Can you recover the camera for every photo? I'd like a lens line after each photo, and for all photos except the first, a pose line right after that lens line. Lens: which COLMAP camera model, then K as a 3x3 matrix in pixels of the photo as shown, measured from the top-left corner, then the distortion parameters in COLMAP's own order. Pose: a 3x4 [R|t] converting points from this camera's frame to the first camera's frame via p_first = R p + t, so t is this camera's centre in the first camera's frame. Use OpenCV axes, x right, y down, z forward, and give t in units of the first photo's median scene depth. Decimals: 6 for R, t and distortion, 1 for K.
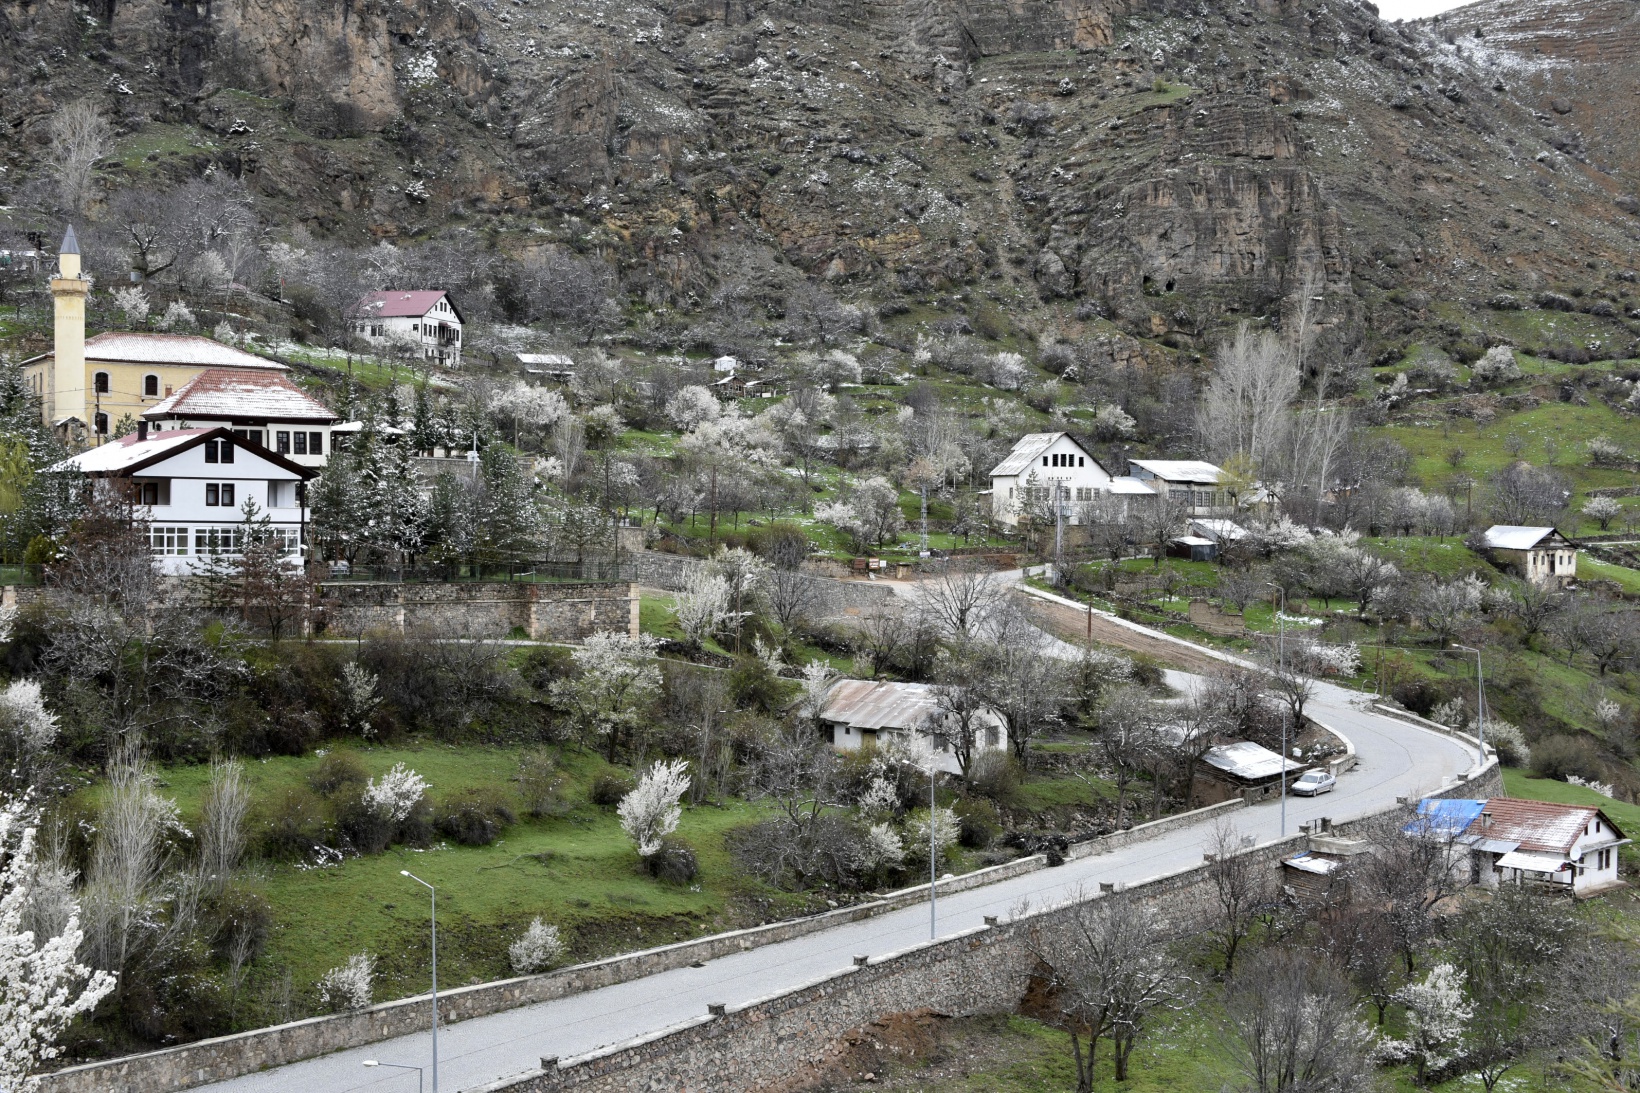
lens RADIAL K [[2145.6, 0, 820.0], [0, 2145.6, 546.5], [0, 0, 1]] dist [-0.003868, 0.027414]
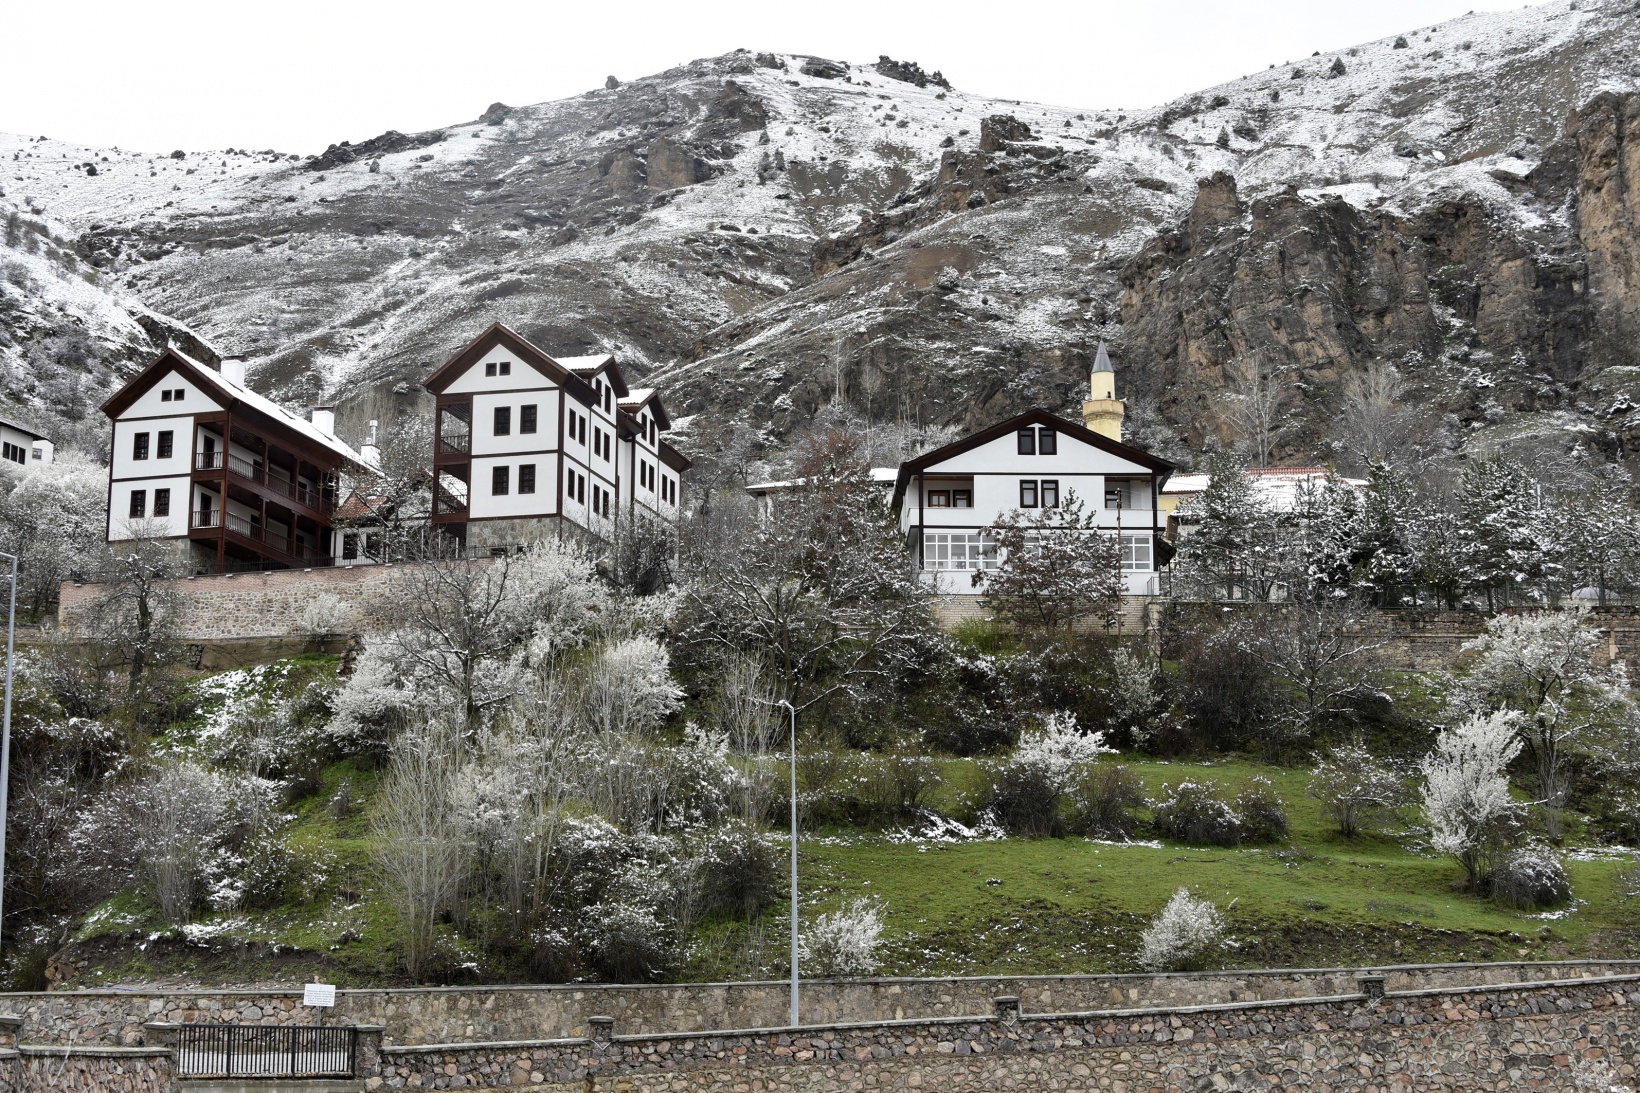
lens RADIAL K [[2400.2, 0, 820.0], [0, 2400.2, 546.5], [0, 0, 1]] dist [0.004805, 0.093898]
pose [[0.766566, -0.138919, -0.626959, 0.069365], [-0.001284, 0.975987, -0.217826, 0.062507], [0.642164, 0.167783, 0.747980, 0.099557]]
